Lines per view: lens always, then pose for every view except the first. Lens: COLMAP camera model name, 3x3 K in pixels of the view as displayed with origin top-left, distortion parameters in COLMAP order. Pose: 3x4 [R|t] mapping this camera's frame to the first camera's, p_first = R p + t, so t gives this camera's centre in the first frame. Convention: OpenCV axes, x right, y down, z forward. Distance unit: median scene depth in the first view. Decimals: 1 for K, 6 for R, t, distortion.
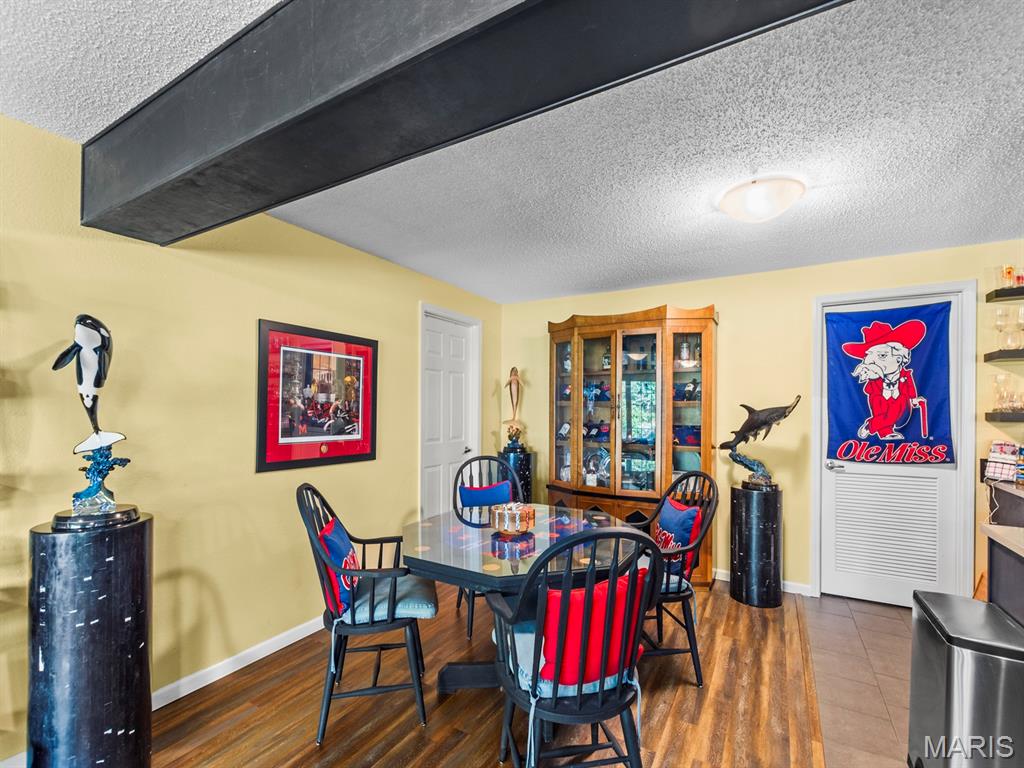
lens RADIAL K [[451.2, 0, 515.7], [0, 451.2, 411.6], [0, 0, 1]] dist [0.002513, 0.000246]
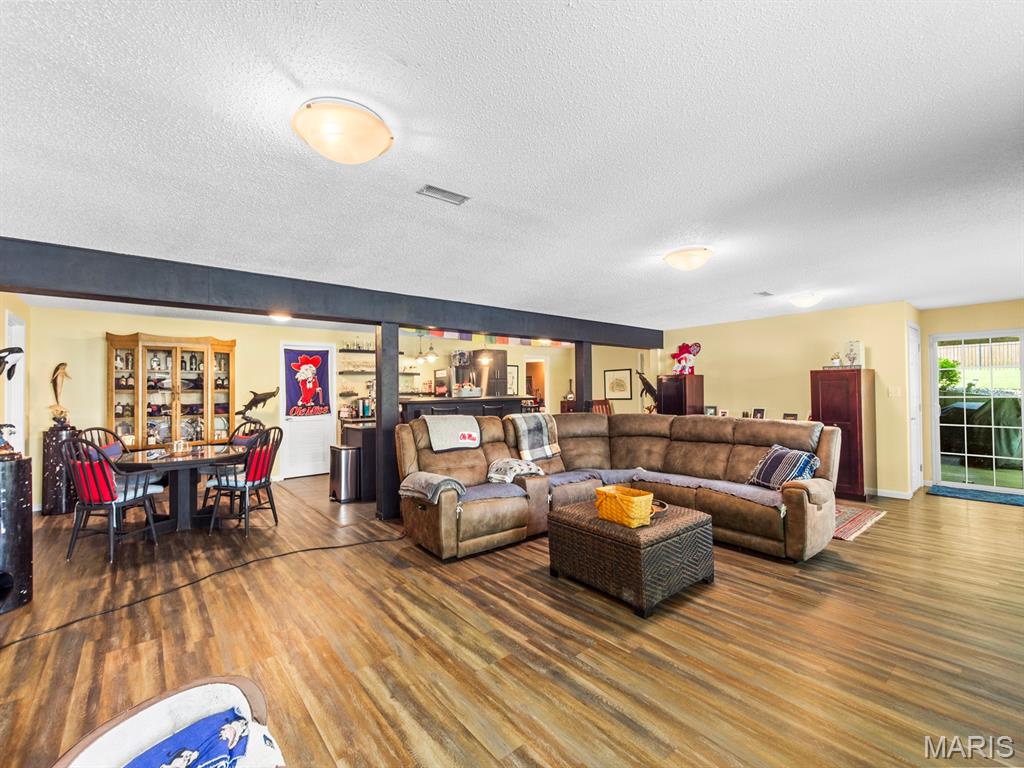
lens RADIAL K [[443.7, 0, 512.0], [0, 443.7, 384.0], [0, 0, 1]] dist [0.000559, 0.000105]
pose [[0.348922, 0.007414, 0.937123, -1.002127], [0.019587, 0.999693, -0.015202, 0.005946], [-0.936947, 0.023659, 0.348669, -0.823120]]
